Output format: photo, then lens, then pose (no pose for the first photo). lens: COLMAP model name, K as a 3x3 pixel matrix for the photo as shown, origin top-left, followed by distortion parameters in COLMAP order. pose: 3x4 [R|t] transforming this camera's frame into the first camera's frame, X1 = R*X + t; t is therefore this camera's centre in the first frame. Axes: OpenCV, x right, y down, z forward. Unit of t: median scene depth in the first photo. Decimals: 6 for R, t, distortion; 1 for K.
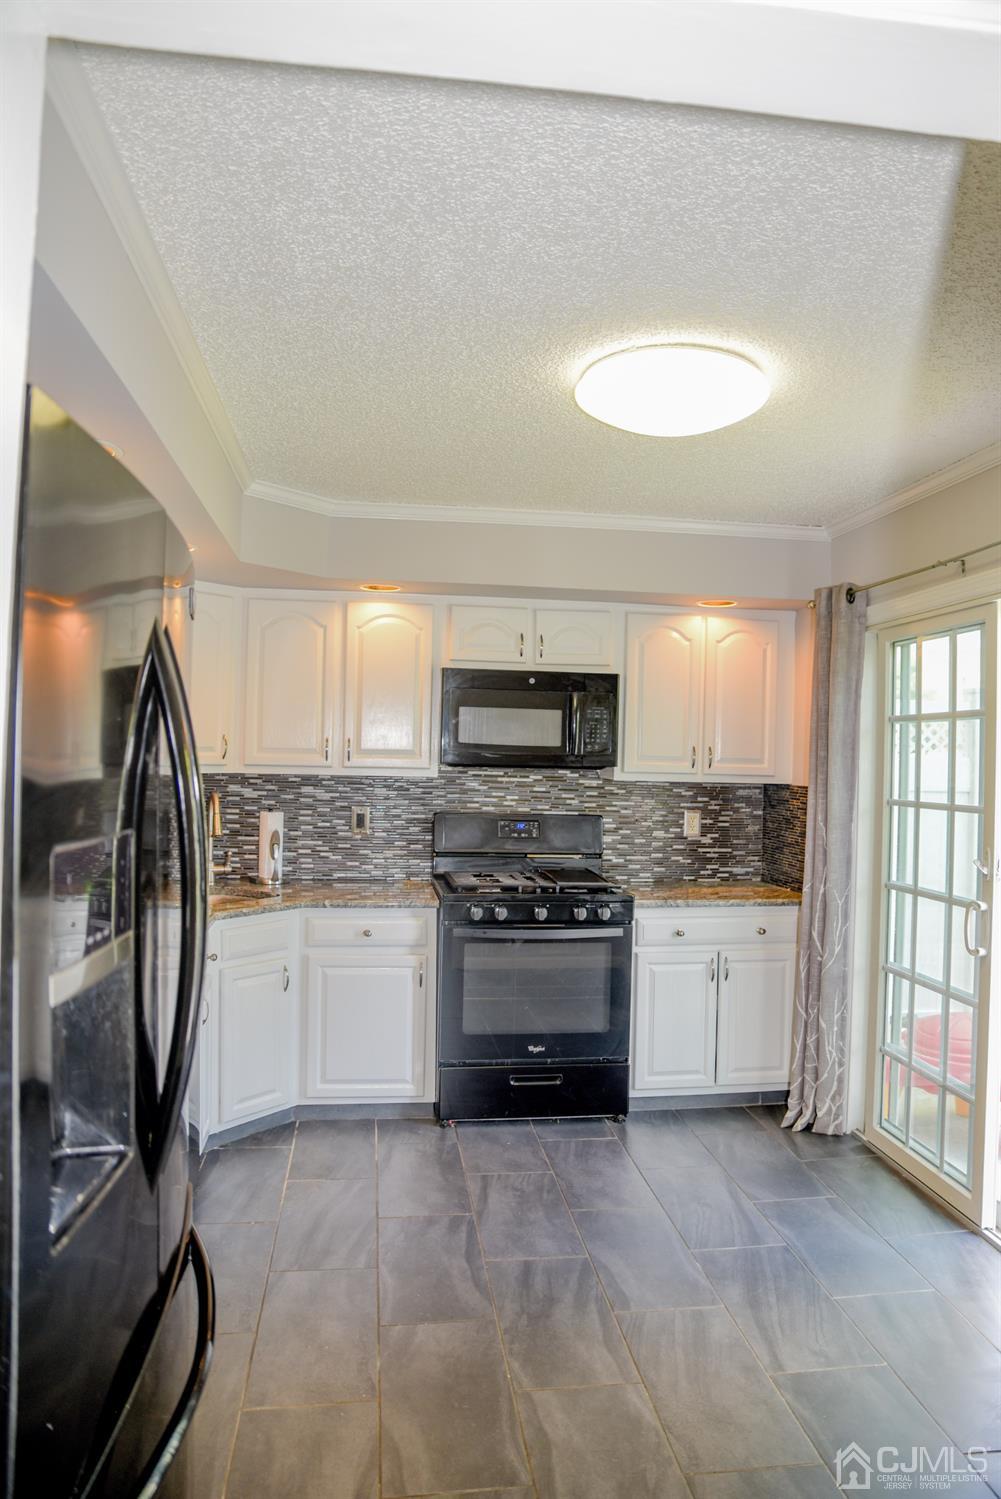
lens RADIAL K [[1029.9, 0, 511.5], [0, 1029.9, 743.7], [0, 0, 1]] dist [-0.127628, 0.092033]
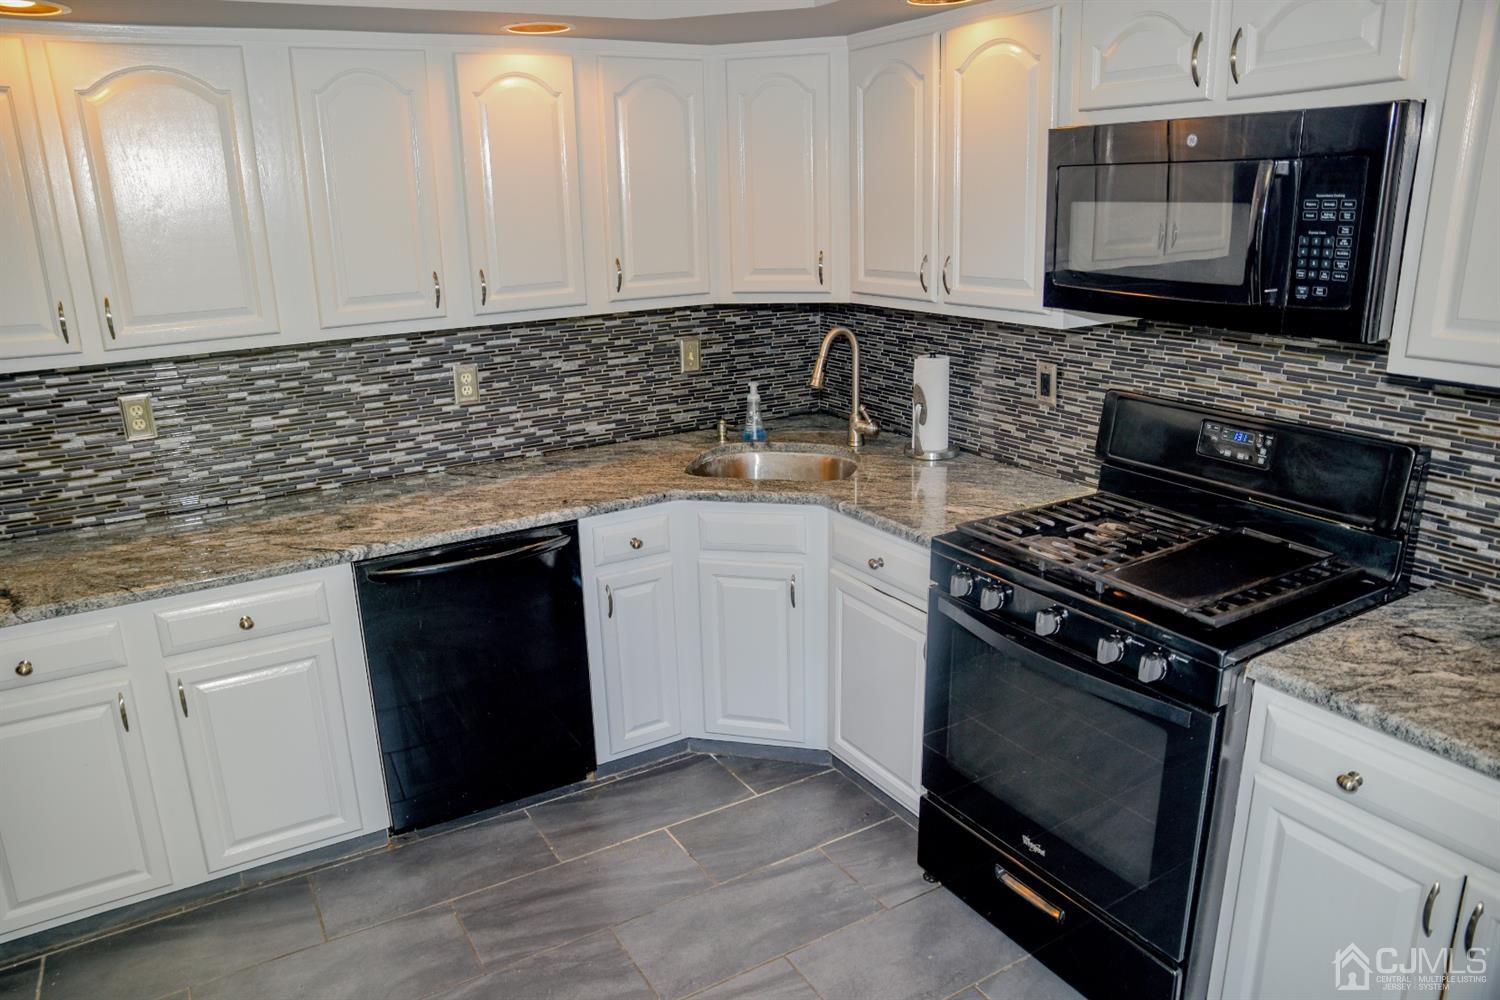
lens RADIAL K [[1030.6, 0, 741.8], [0, 1030.6, 502.1], [0, 0, 1]] dist [-0.127628, 0.092033]
pose [[0.380022, 0.232986, -0.895154, 0.386595], [0.044258, 0.962069, 0.269192, -0.034654], [0.923918, -0.141917, 0.355296, 0.637655]]
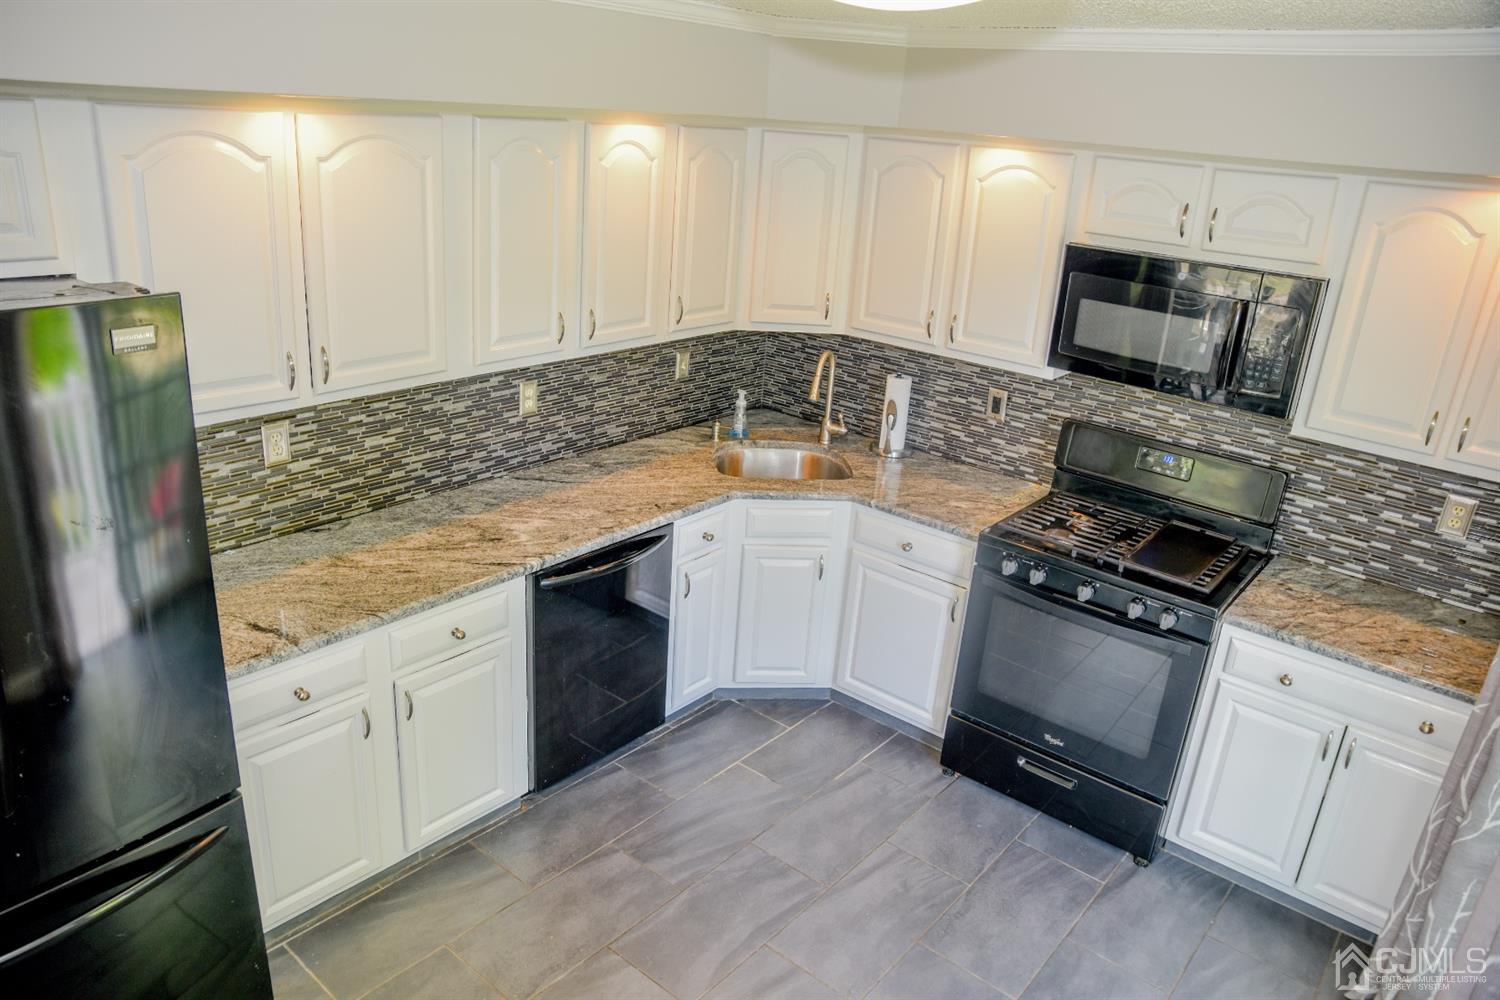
lens RADIAL K [[1030.6, 0, 742.2], [0, 1030.6, 505.7], [0, 0, 1]] dist [-0.127628, 0.092033]
pose [[0.670242, 0.284901, -0.685279, 0.339008], [-0.043812, 0.936958, 0.346684, -0.140979], [0.740848, -0.202339, 0.640471, 0.305444]]
